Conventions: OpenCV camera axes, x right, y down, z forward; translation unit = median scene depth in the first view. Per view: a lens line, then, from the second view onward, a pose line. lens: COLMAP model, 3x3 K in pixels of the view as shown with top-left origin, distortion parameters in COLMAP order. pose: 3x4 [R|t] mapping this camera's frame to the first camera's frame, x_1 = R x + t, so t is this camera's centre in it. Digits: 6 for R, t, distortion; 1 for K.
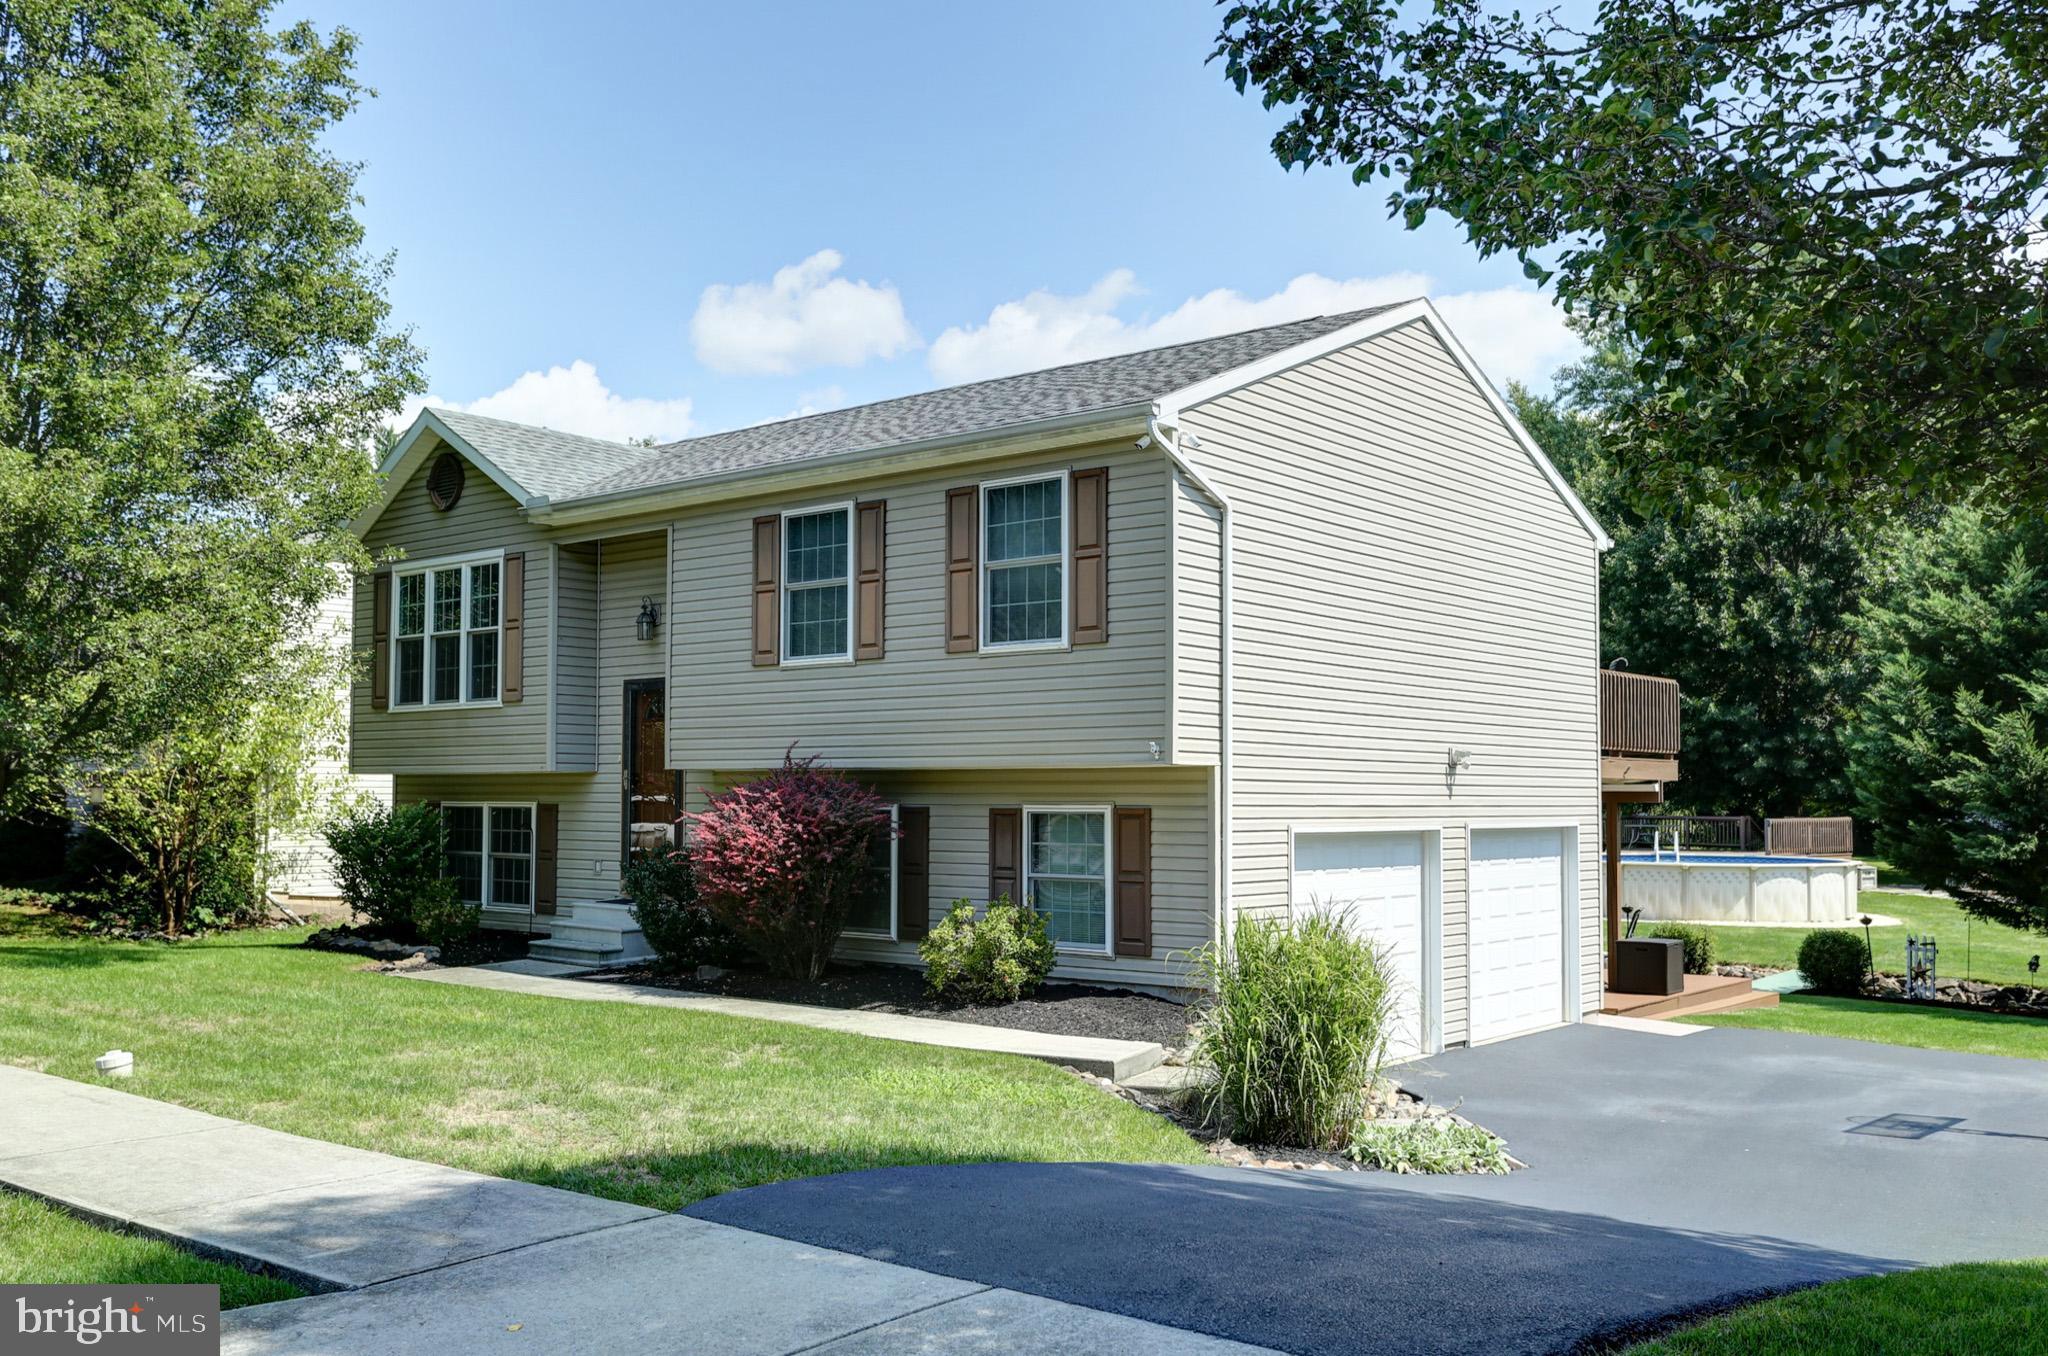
lens RADIAL K [[1786.9, 0, 1024.7], [0, 1786.9, 646.9], [0, 0, 1]] dist [0.006029, 0.003149]
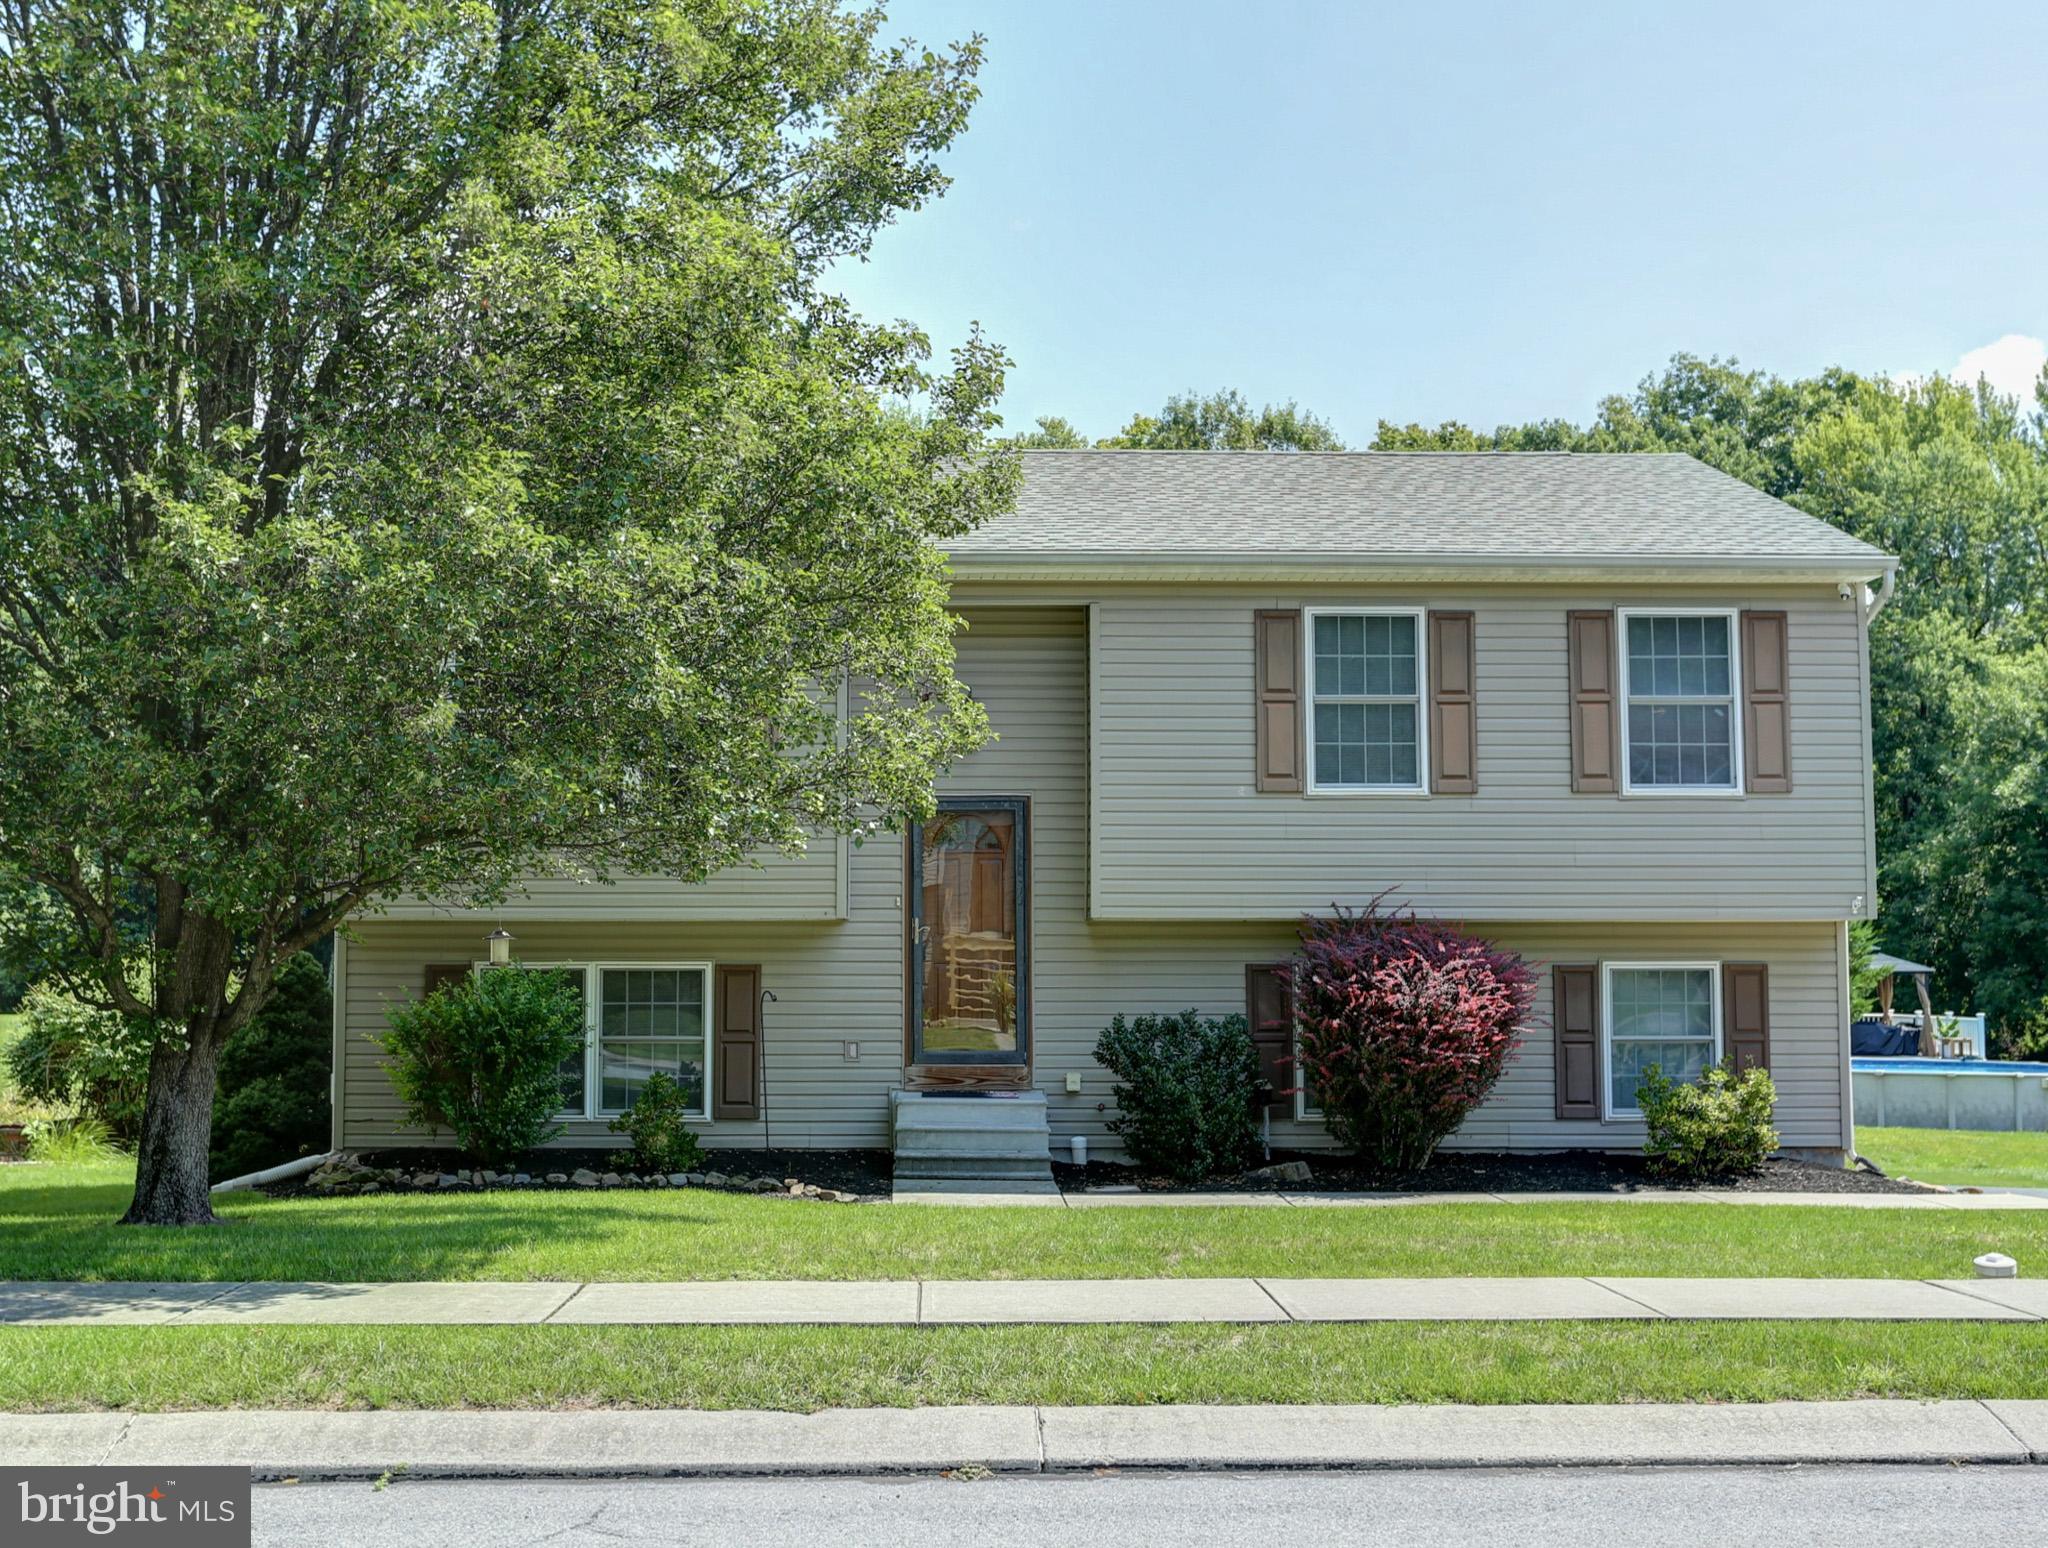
lens RADIAL K [[2276.4, 0, 1021.6], [0, 2276.4, 727.3], [0, 0, 1]] dist [0.002186, 0.002564]
pose [[0.753432, 0.065206, 0.654284, -0.938760], [-0.052987, 0.997855, -0.038429, 0.027687], [-0.655387, -0.005715, 0.755272, 0.297495]]
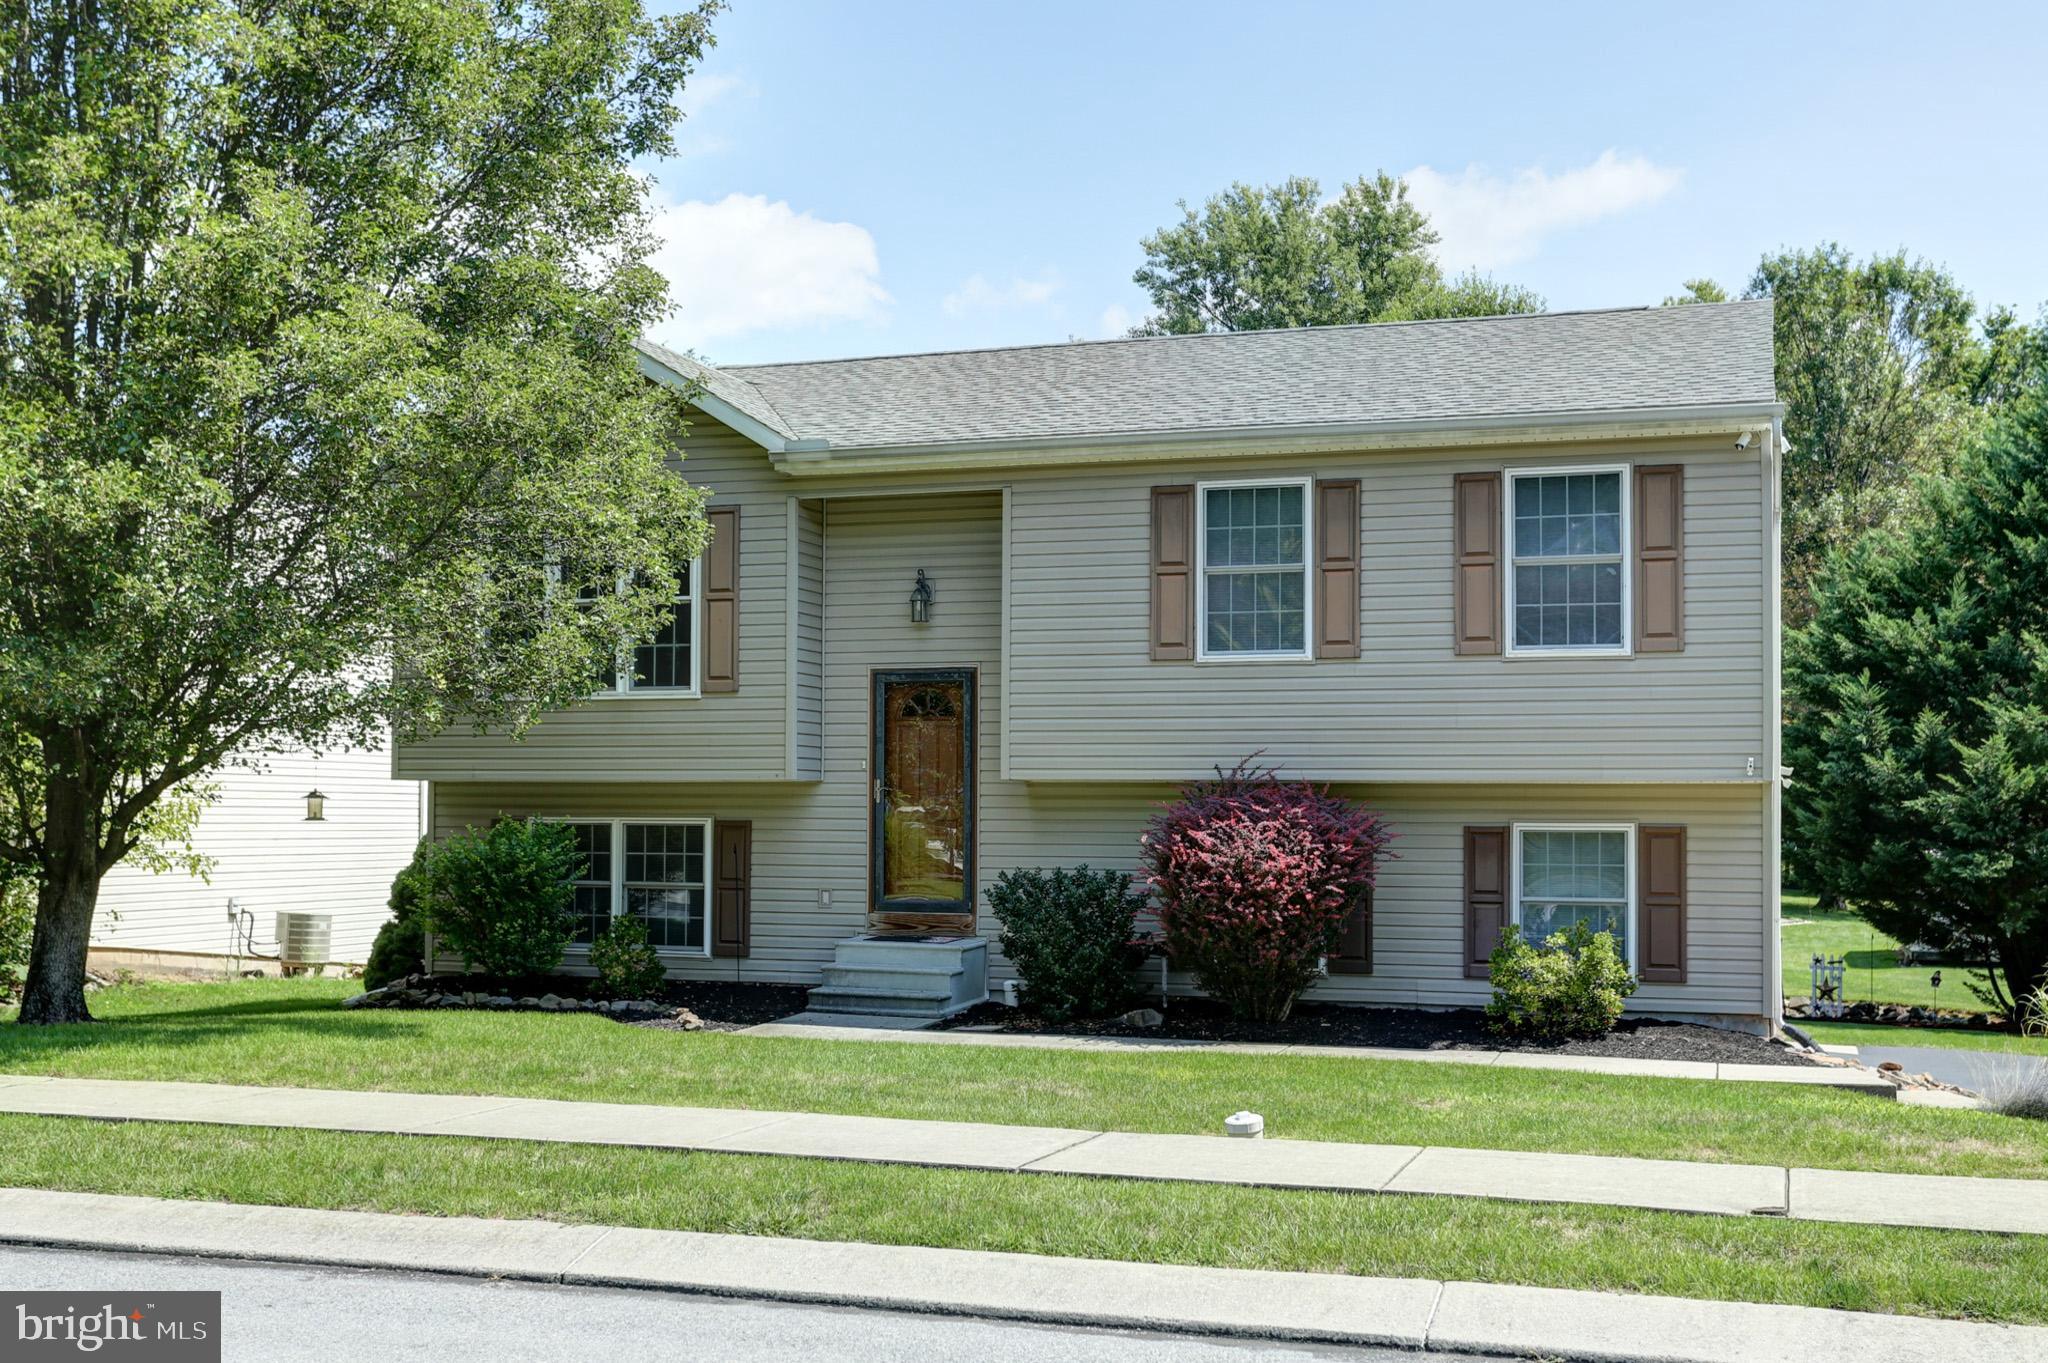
lens RADIAL K [[2194.6, 0, 1072.3], [0, 2194.6, 687.8], [0, 0, 1]] dist [0.001023, 0.006233]
pose [[0.926797, 0.025023, 0.374727, -0.597839], [-0.035007, 0.999190, 0.019861, 0.004429], [-0.373927, -0.031525, 0.926922, 0.040715]]
